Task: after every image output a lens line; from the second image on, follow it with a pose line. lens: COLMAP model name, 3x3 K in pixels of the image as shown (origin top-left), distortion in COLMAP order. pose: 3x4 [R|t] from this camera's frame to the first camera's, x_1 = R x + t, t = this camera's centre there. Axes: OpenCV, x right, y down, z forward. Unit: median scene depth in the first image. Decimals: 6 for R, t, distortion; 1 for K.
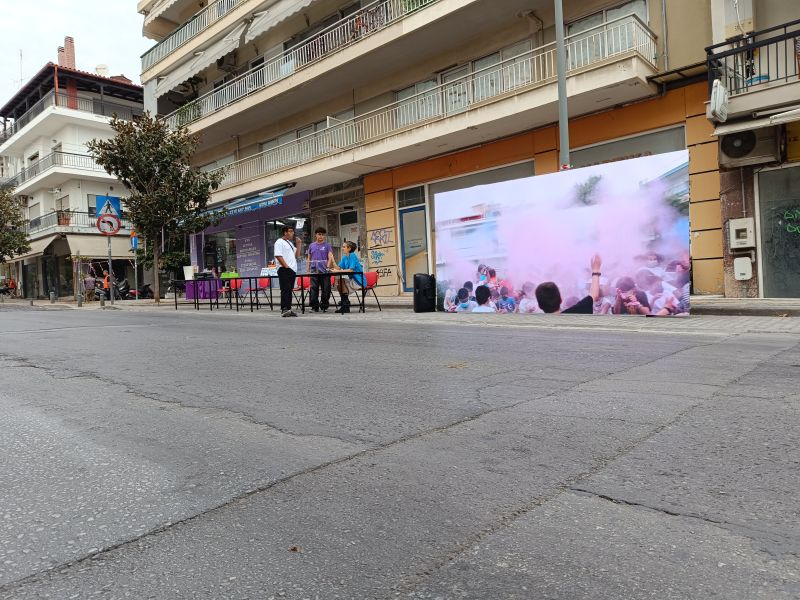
lens RADIAL K [[557.6, 0, 413.1], [0, 557.6, 304.3], [0, 0, 1]] dist [0.021443, -0.028788]
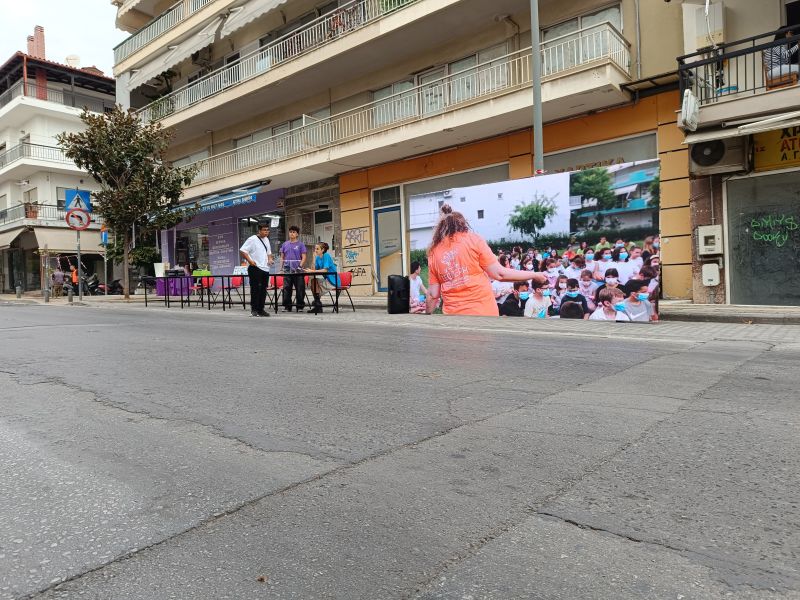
lens RADIAL K [[557.6, 0, 406.2], [0, 557.6, 301.9], [0, 0, 1]] dist [0.021443, -0.028788]
pose [[0.999361, 0.011939, 0.033704, 0.000672], [-0.011913, 0.999929, -0.000981, -0.006327], [-0.033713, 0.000579, 0.999431, -0.000816]]
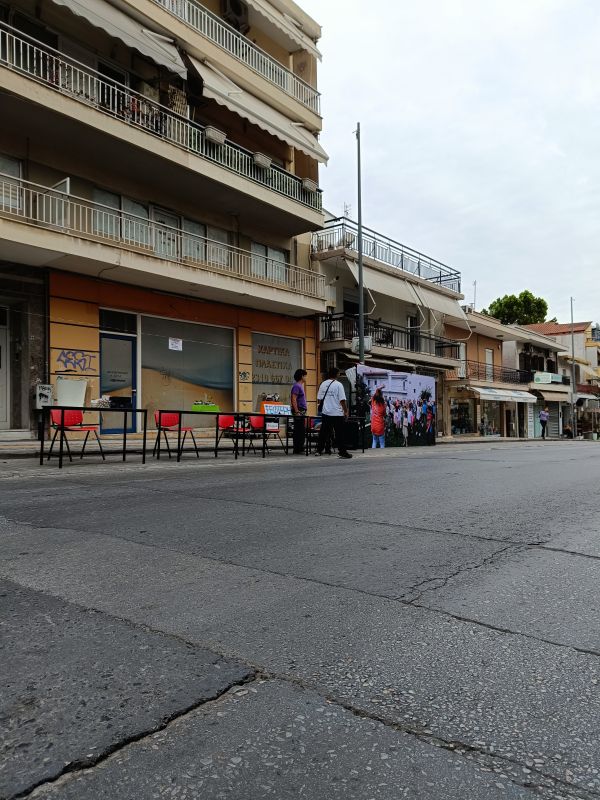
lens RADIAL K [[557.6, 0, 296.0], [0, 557.6, 401.7], [0, 0, 1]] dist [0.021443, -0.028788]
pose [[-0.061831, 0.065440, 0.995939, -1.398187], [0.021815, 0.997699, -0.064201, -0.018408], [-0.997848, 0.017757, -0.063117, 1.281833]]
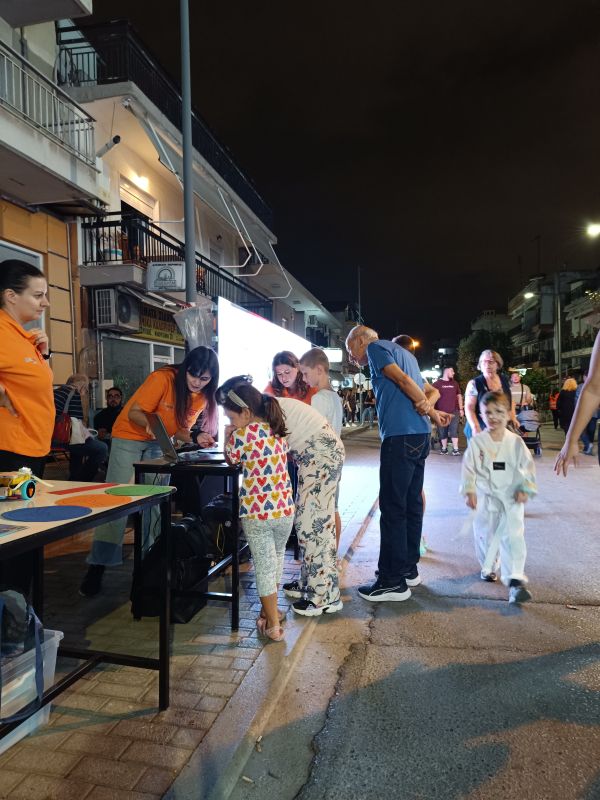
lens RADIAL K [[557.6, 0, 303.6], [0, 557.6, 404.4], [0, 0, 1]] dist [0.021443, -0.028788]
pose [[-0.515729, 0.023071, 0.856441, -0.470985], [0.042678, 0.999088, -0.001213, -0.092959], [-0.855688, 0.035926, -0.516243, 1.249097]]
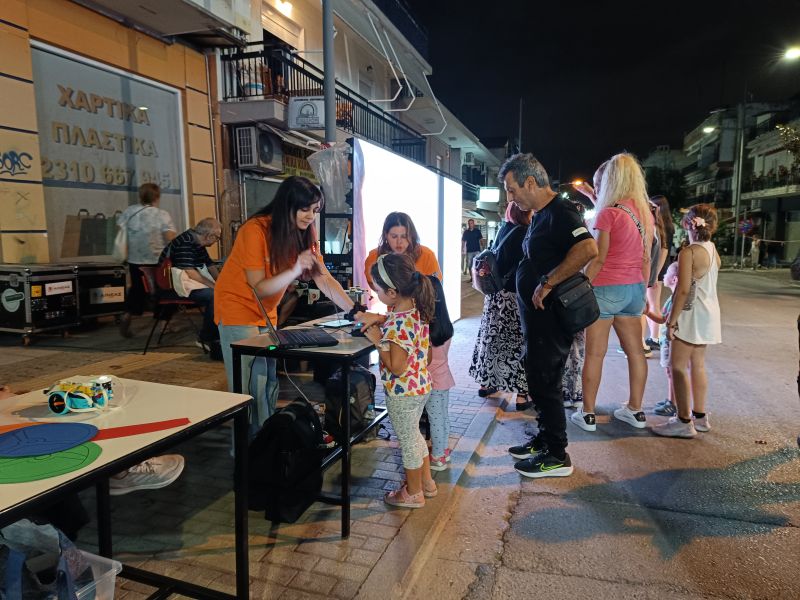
lens RADIAL K [[557.6, 0, 402.4], [0, 557.6, 306.5], [0, 0, 1]] dist [0.021443, -0.028788]
pose [[-0.426889, -0.086418, 0.900165, -0.430919], [0.026472, 0.993803, 0.107961, -0.108092], [-0.903917, 0.069917, -0.421956, 1.209821]]
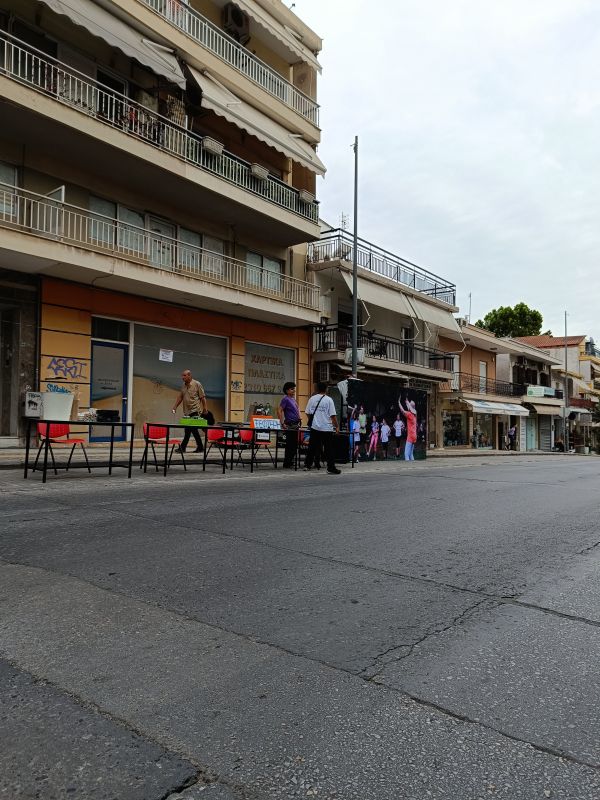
lens RADIAL K [[557.6, 0, 294.5], [0, 557.6, 400.7], [0, 0, 1]] dist [0.021443, -0.028788]
pose [[-0.070625, 0.075359, 0.994652, -1.396699], [-0.000385, 0.997140, -0.075575, -0.035068], [-0.997503, -0.005721, -0.070394, 1.273321]]
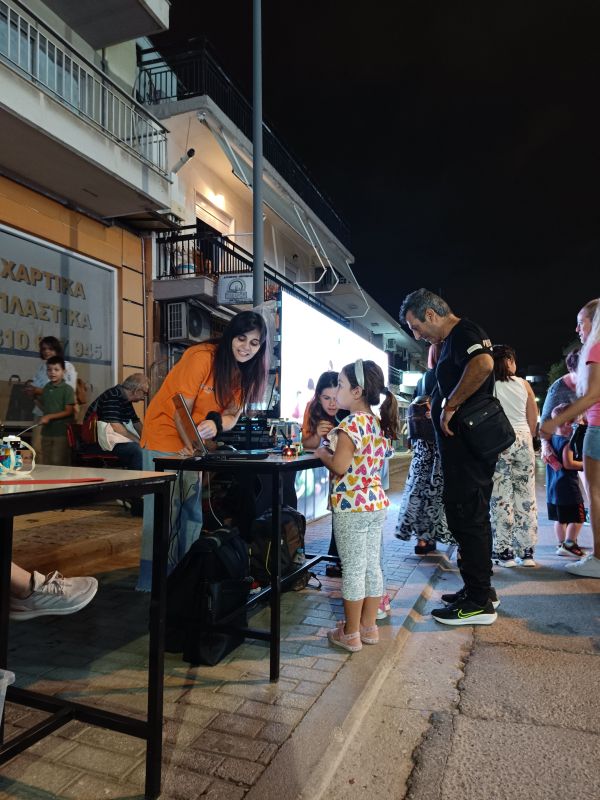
lens RADIAL K [[557.6, 0, 305.8], [0, 557.6, 400.1], [0, 0, 1]] dist [0.021443, -0.028788]
pose [[-0.394353, 0.072004, 0.916134, -0.414164], [0.029466, 0.997404, -0.065707, -0.072034], [-0.918487, 0.001083, -0.395450, 1.208733]]
